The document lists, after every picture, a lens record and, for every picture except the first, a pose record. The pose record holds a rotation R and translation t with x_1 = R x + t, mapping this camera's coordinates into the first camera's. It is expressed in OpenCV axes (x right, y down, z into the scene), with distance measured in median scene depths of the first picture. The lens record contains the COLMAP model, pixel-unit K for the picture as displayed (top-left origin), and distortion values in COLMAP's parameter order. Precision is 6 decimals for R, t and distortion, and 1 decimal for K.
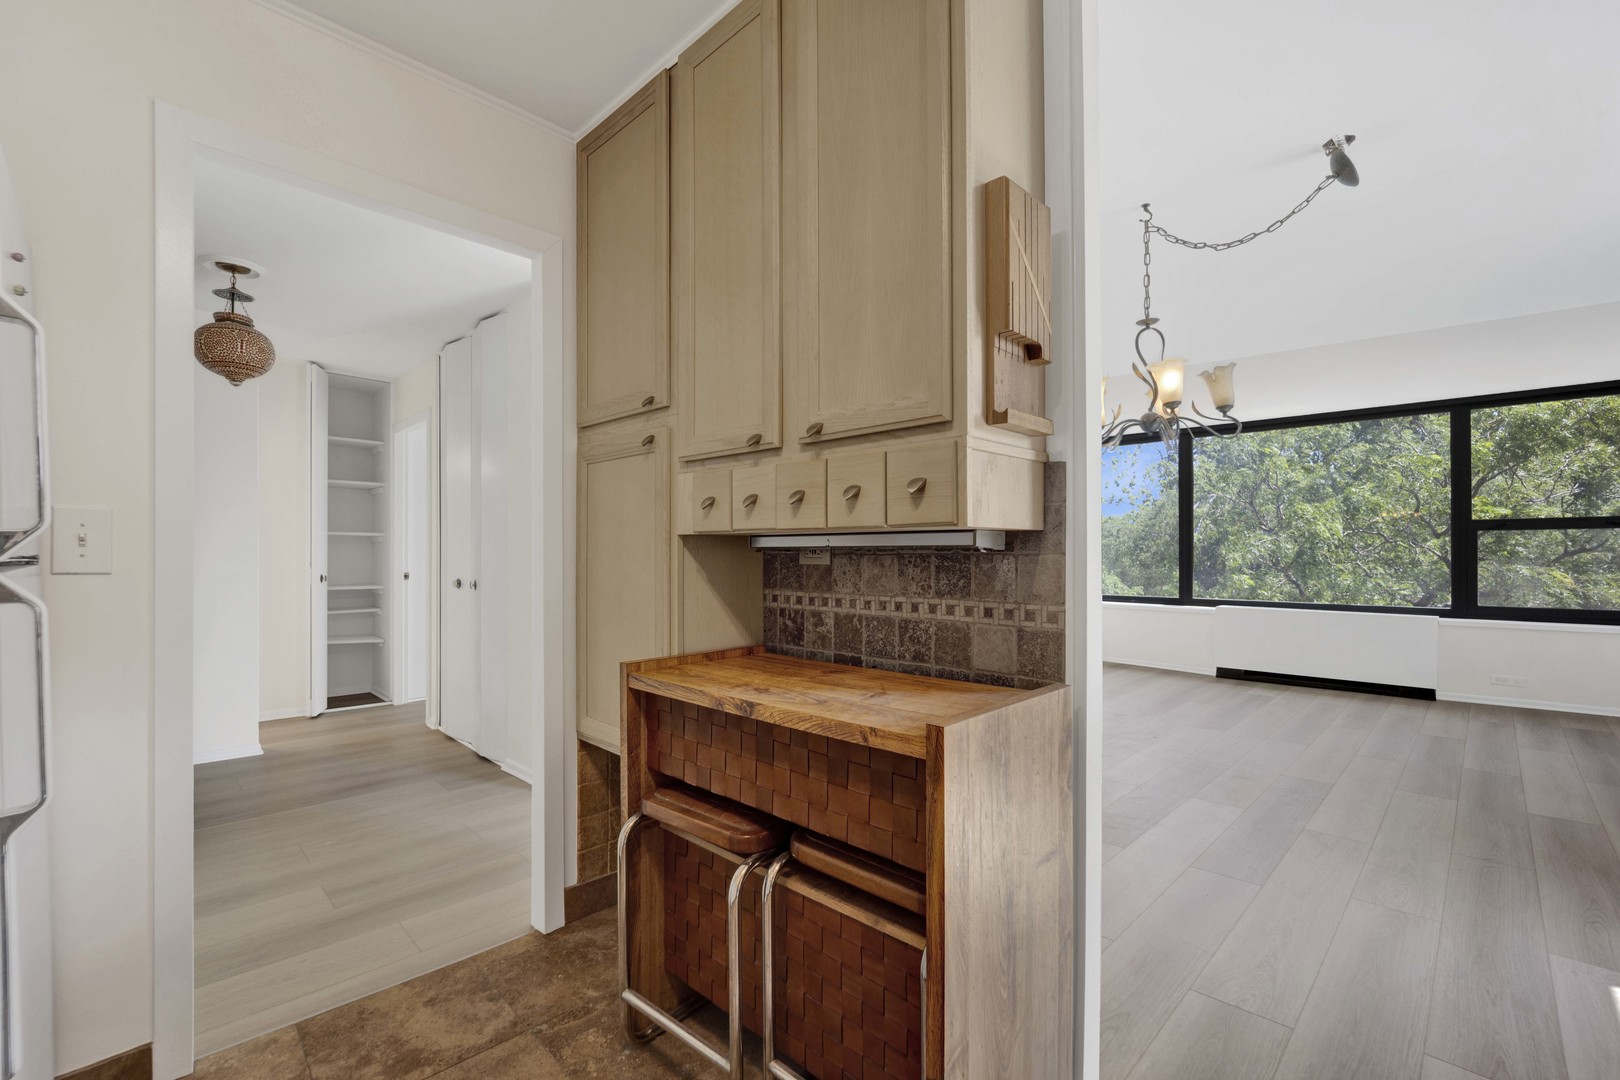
lens RADIAL K [[688.3, 0, 810.0], [0, 688.3, 540.0], [0, 0, 1]] dist [-0.024120, -0.000802]
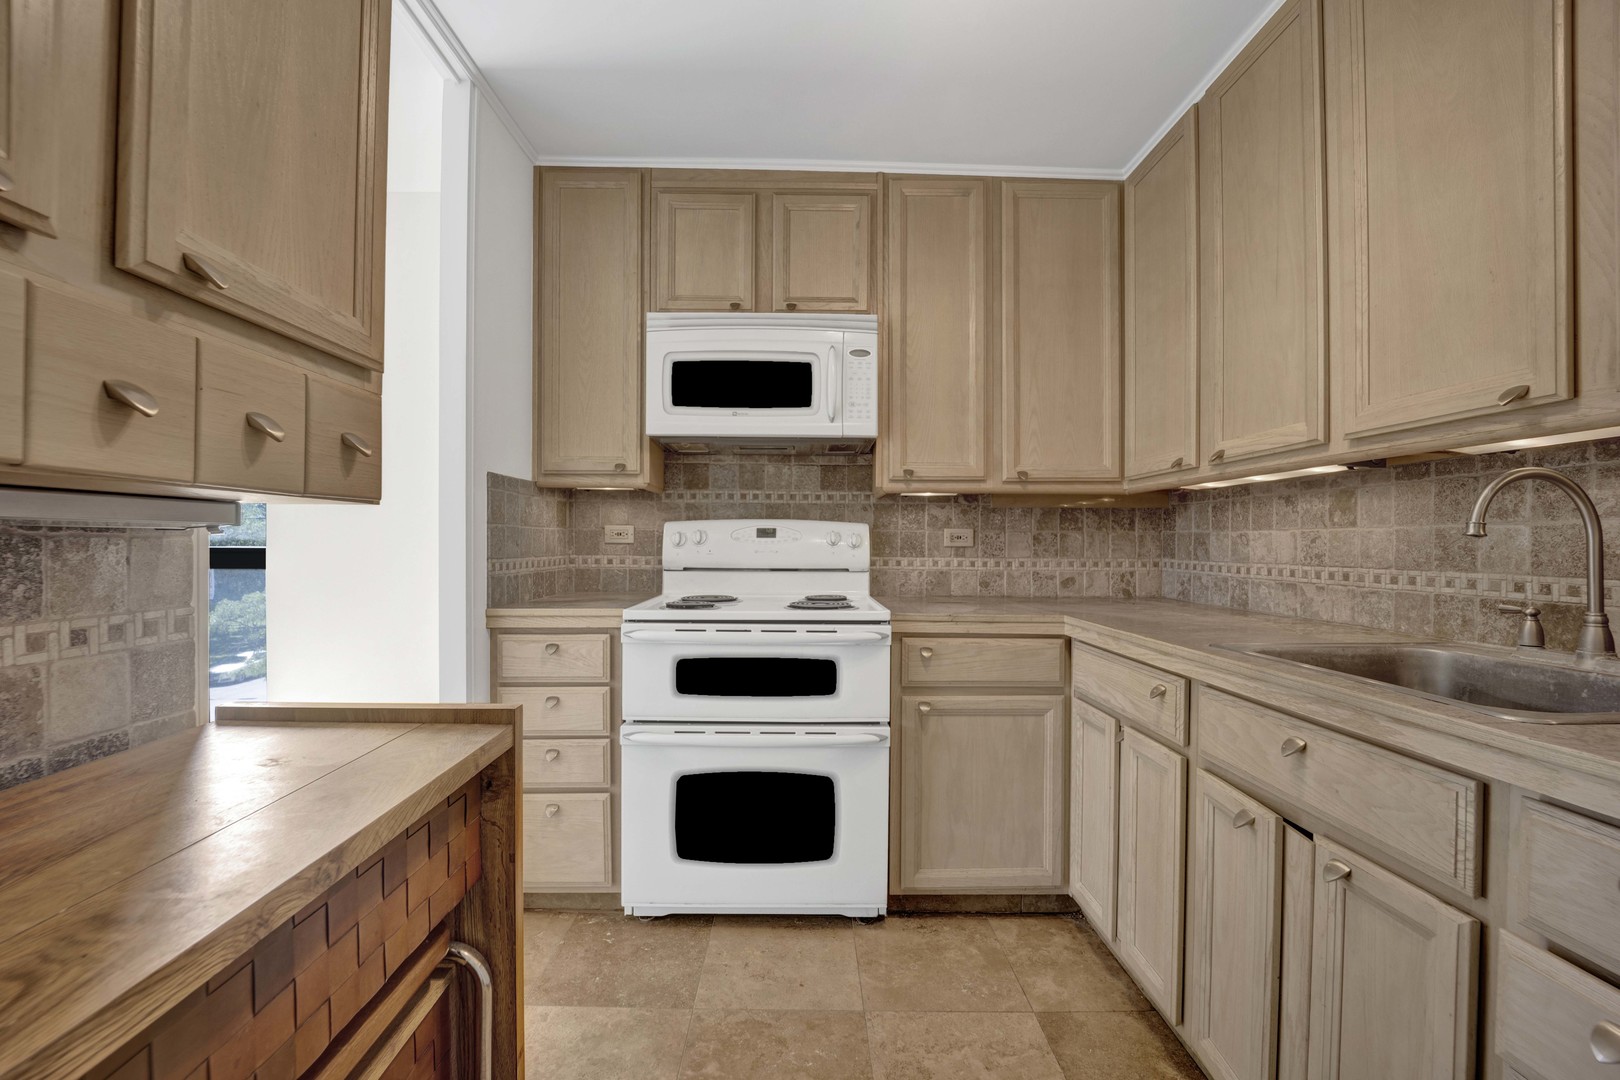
lens RADIAL K [[688.3, 0, 810.0], [0, 688.3, 540.0], [0, 0, 1]] dist [-0.024120, -0.000802]
pose [[-0.722781, -0.008682, 0.691022, -0.578383], [-0.026652, 0.999527, -0.015318, 0.016392], [-0.690563, -0.029489, -0.722671, 0.993761]]
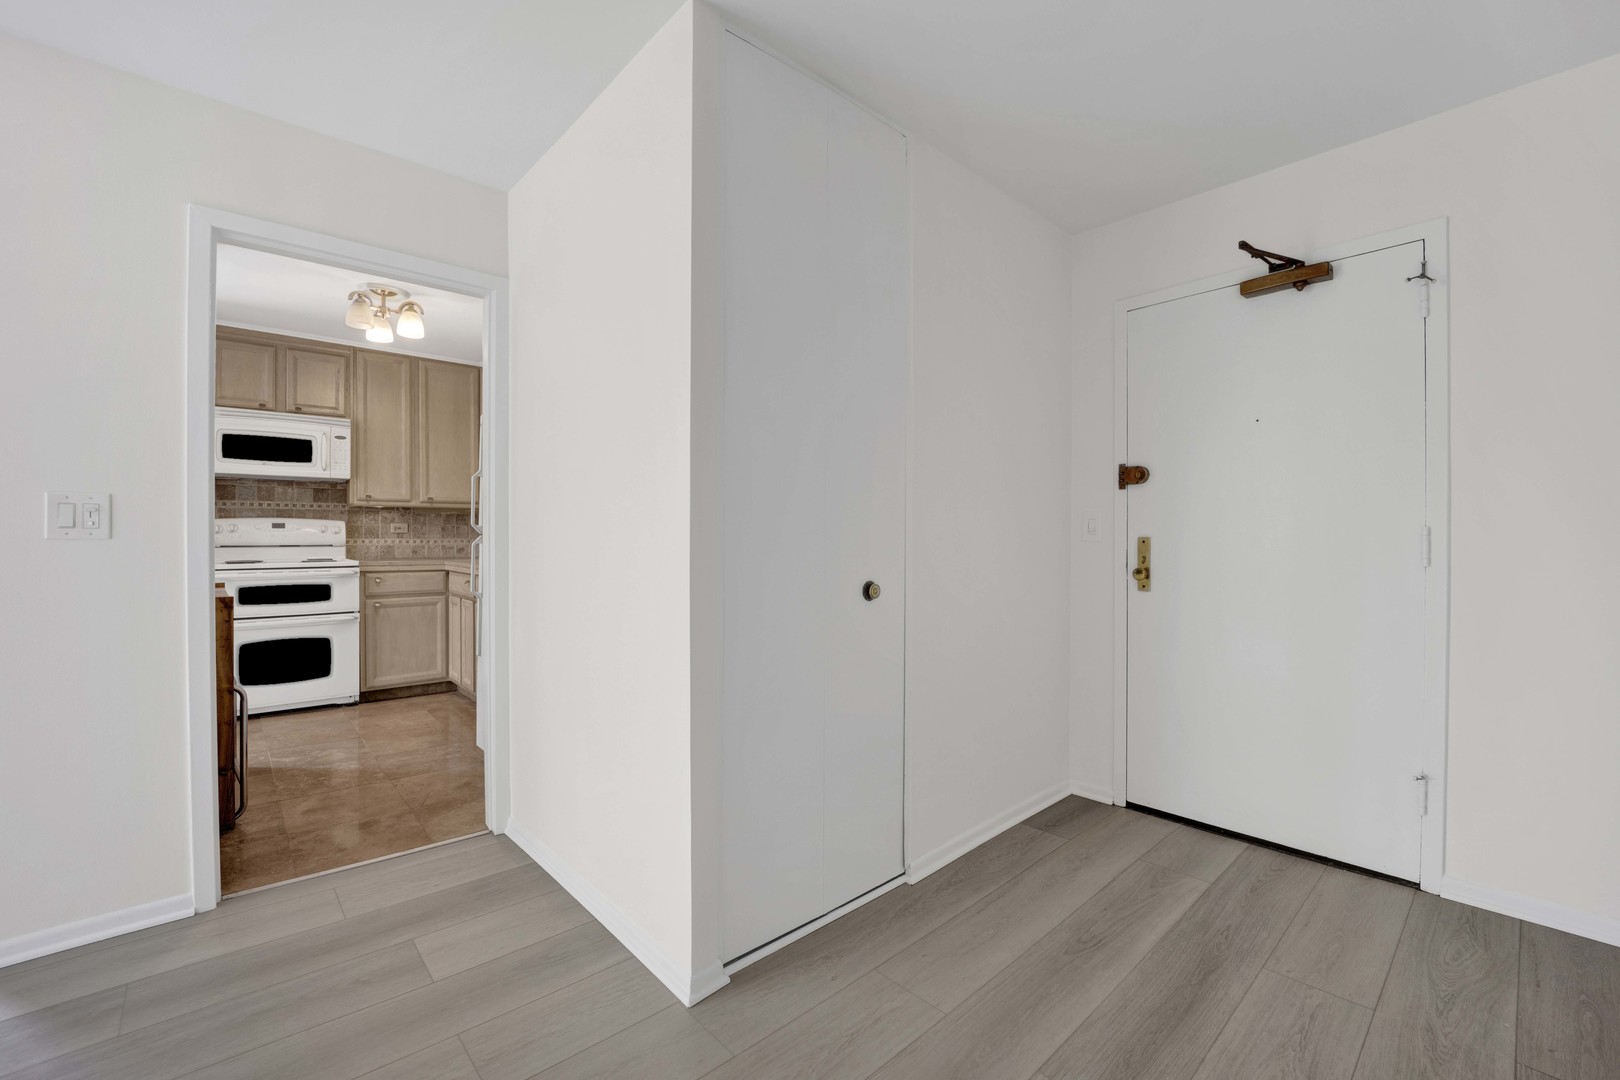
lens RADIAL K [[688.3, 0, 810.0], [0, 688.3, 540.0], [0, 0, 1]] dist [-0.024120, -0.000802]
pose [[-0.998363, -0.008724, 0.056530, -1.770009], [-0.009552, 0.999851, -0.014387, 0.057531], [-0.056396, -0.014903, -0.998297, 2.596858]]
